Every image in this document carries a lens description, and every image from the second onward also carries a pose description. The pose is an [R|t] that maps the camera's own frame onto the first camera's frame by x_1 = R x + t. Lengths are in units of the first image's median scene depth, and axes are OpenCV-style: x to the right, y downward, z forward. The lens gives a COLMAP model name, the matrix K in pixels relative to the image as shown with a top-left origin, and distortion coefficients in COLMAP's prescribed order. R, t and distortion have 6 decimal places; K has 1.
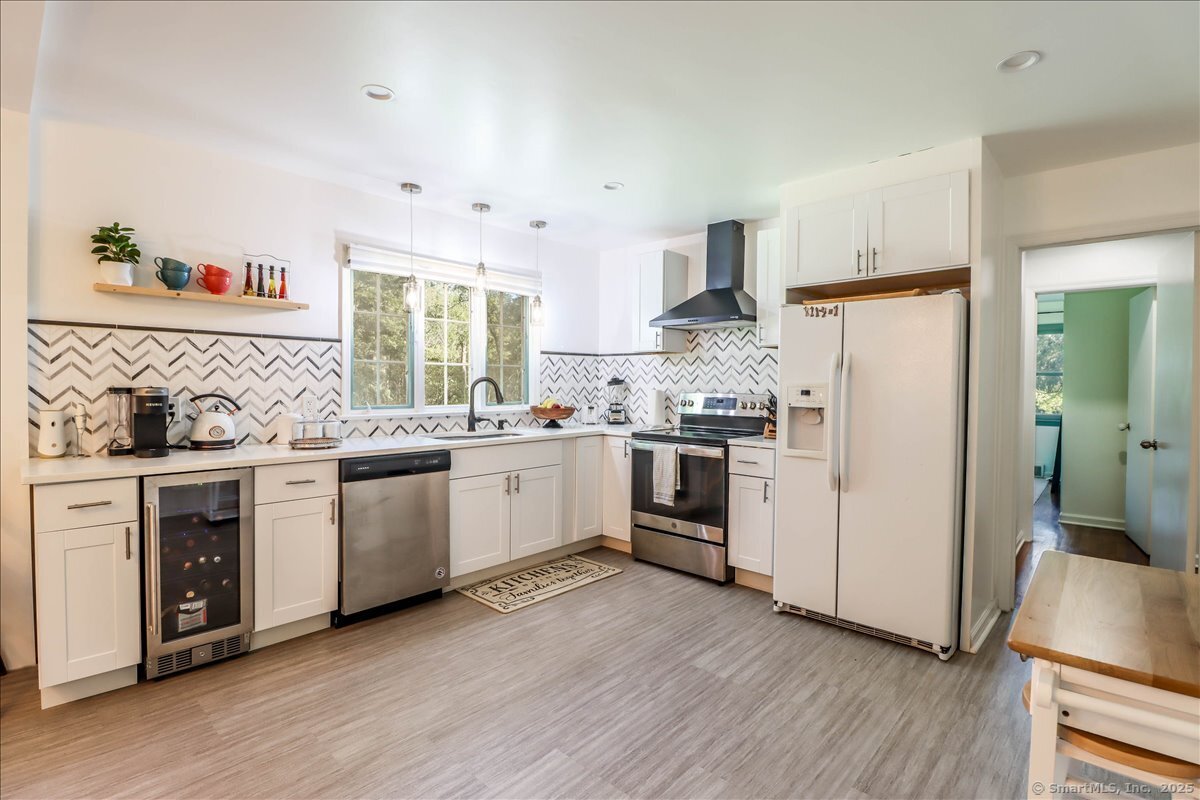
lens RADIAL K [[564.7, 0, 600.0], [0, 564.7, 400.0], [0, 0, 1]] dist [-0.012010, -0.000023]
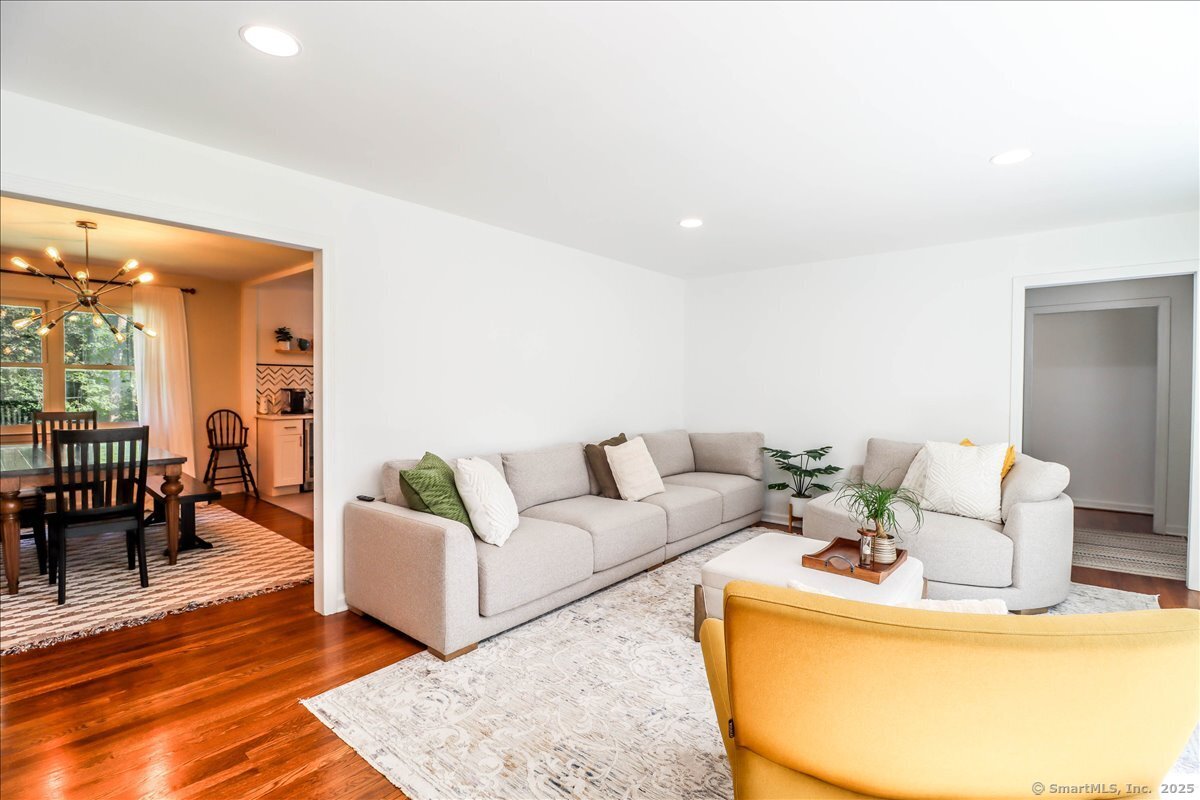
lens RADIAL K [[564.7, 0, 600.0], [0, 564.7, 400.0], [0, 0, 1]] dist [-0.012010, -0.000023]
pose [[0.999554, -0.004487, 0.029530, 0.413040], [0.004486, 0.999990, 0.000087, 0.028822], [-0.029530, 0.000046, 0.999564, -1.284269]]
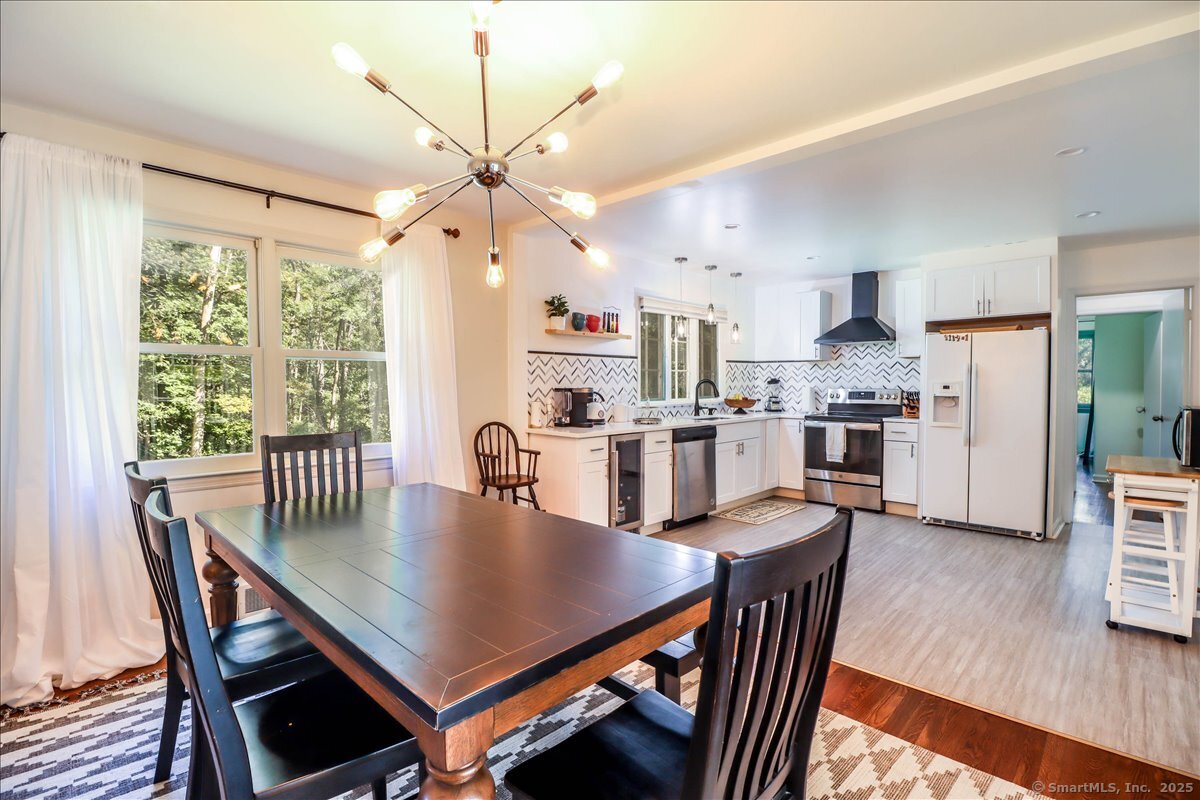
lens RADIAL K [[551.9, 0, 600.0], [0, 551.9, 400.0], [0, 0, 1]] dist [-0.018295, -0.000839]
pose [[0.999532, -0.009793, -0.028966, -0.519254], [0.009907, 0.999944, 0.003789, 0.006690], [0.028928, -0.004075, 0.999573, -0.542742]]
